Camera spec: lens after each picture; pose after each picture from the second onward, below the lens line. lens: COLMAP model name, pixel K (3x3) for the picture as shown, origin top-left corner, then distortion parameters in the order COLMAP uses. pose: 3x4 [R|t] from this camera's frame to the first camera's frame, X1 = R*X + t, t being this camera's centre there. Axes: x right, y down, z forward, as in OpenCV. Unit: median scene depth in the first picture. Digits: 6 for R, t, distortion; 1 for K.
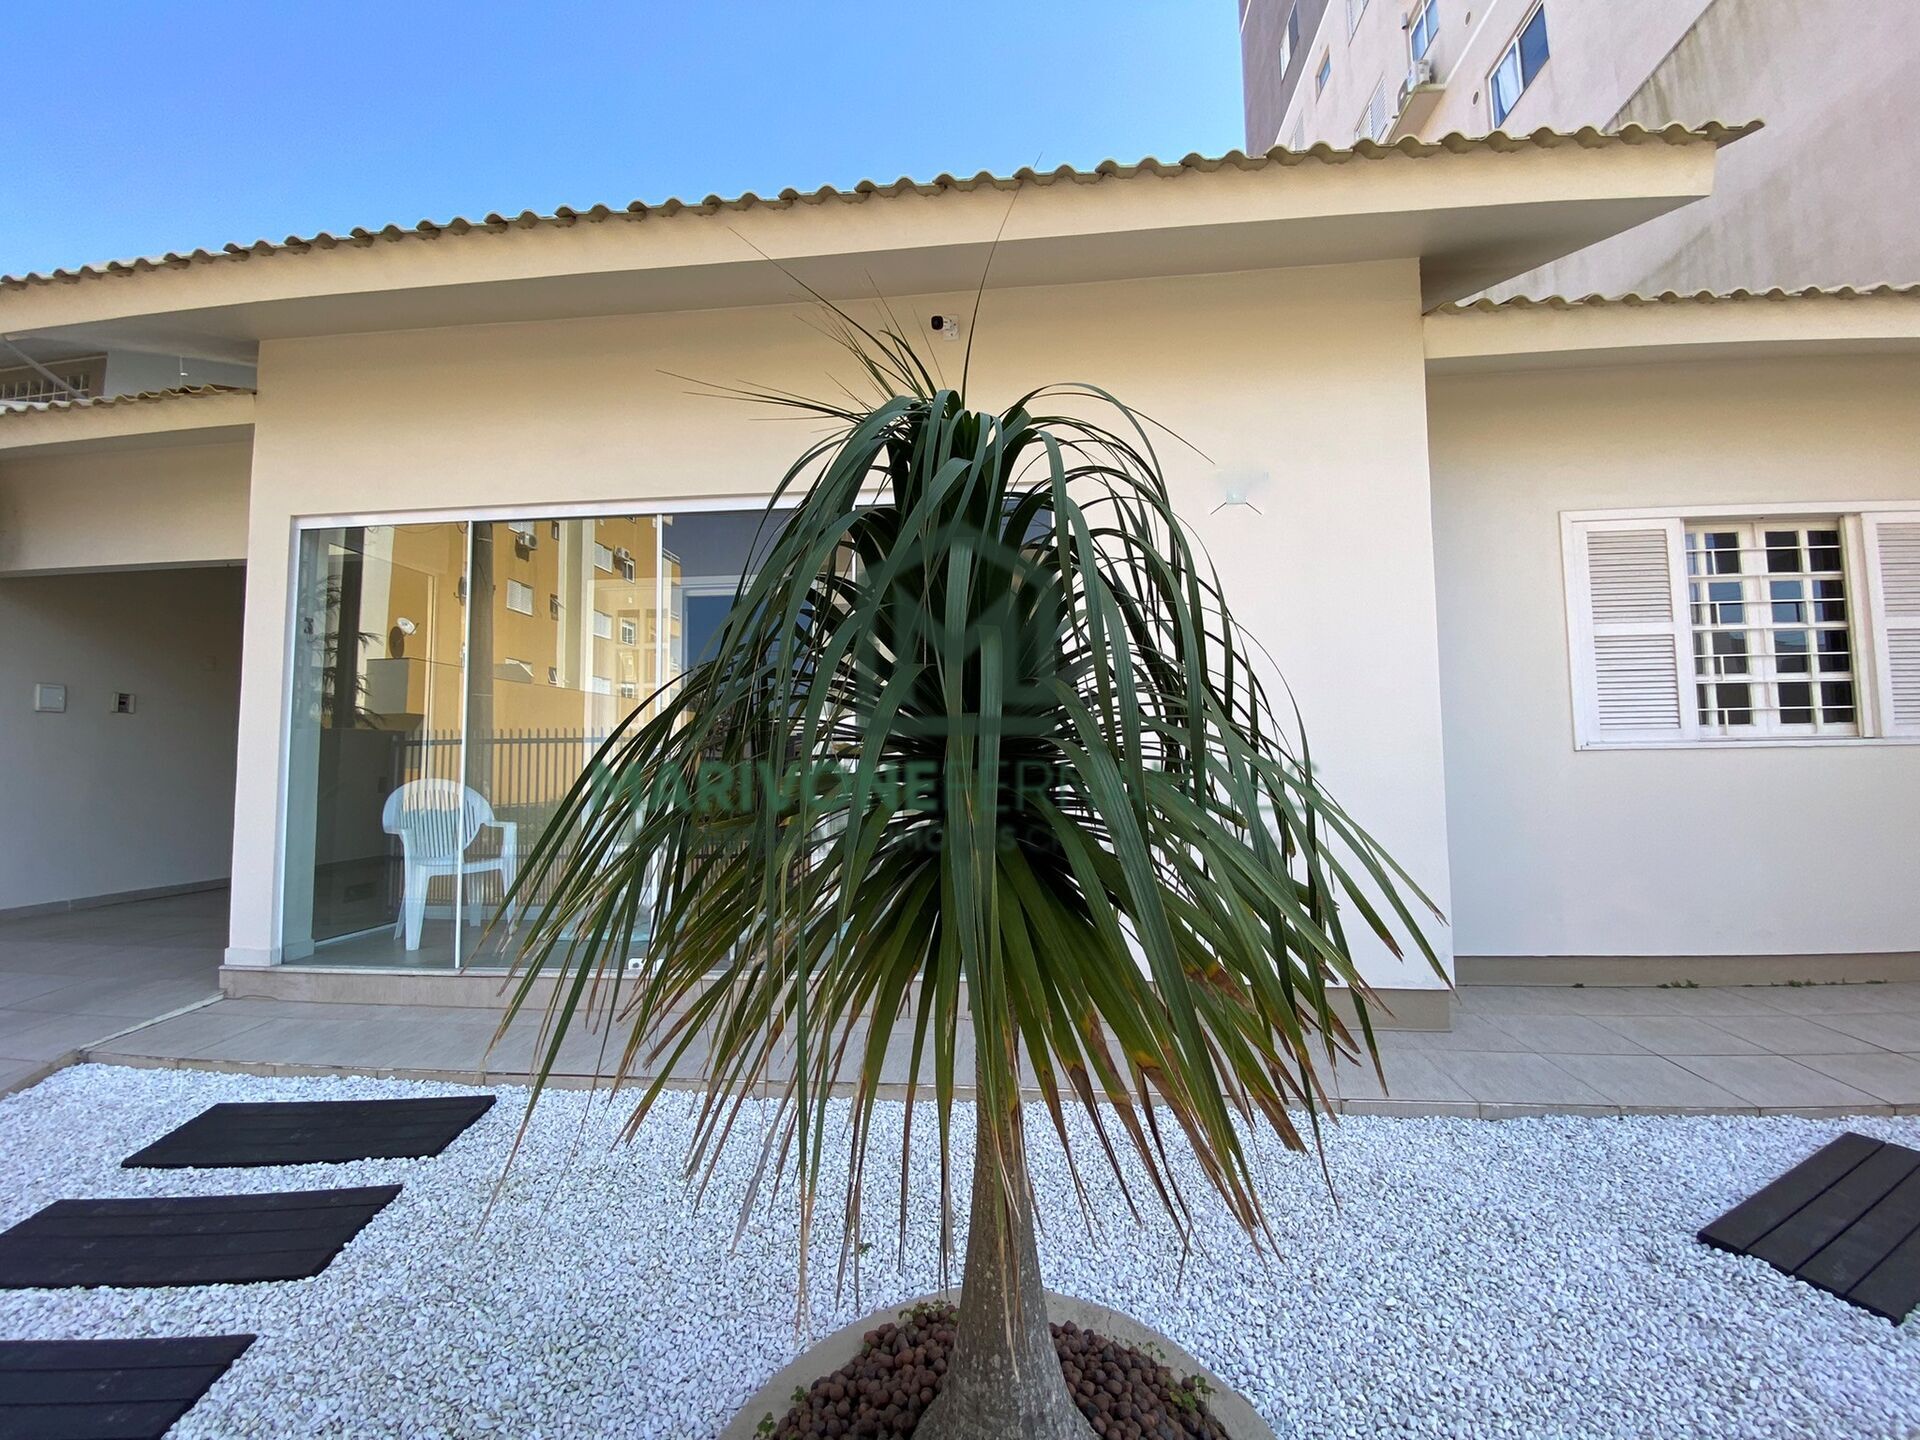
lens RADIAL K [[775.6, 0, 960.0], [0, 775.6, 720.0], [0, 0, 1]] dist [0.019902, -0.020642]
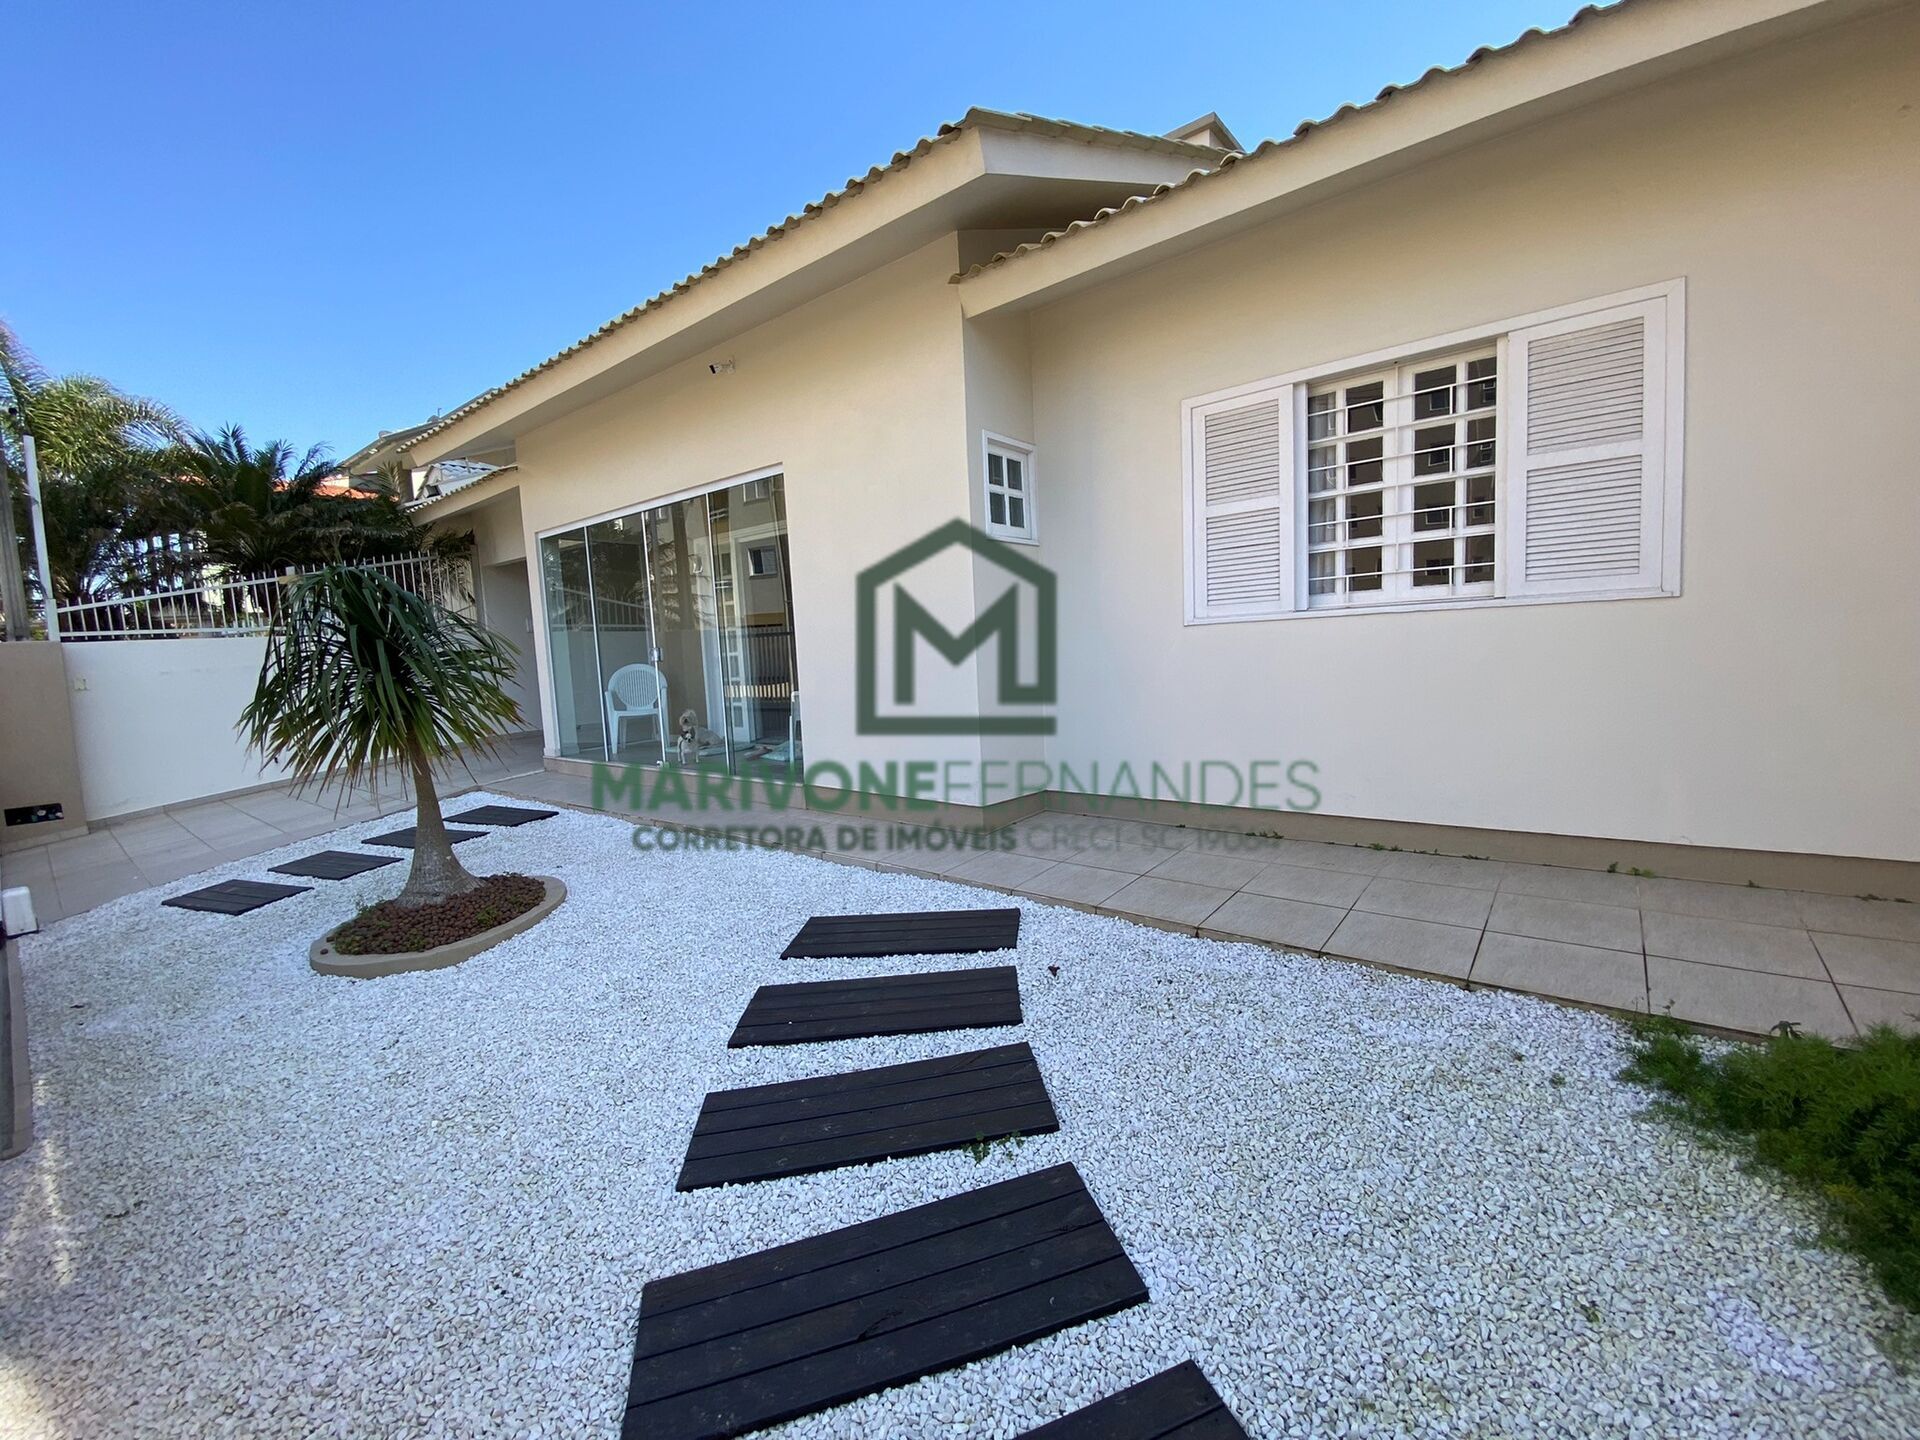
lens RADIAL K [[775.6, 0, 960.0], [0, 775.6, 720.0], [0, 0, 1]] dist [0.019902, -0.020642]
pose [[0.840029, 0.022566, -0.542072, 1.118210], [0.067940, 0.986894, 0.146369, -0.011756], [0.538271, -0.159783, 0.827486, -0.119057]]
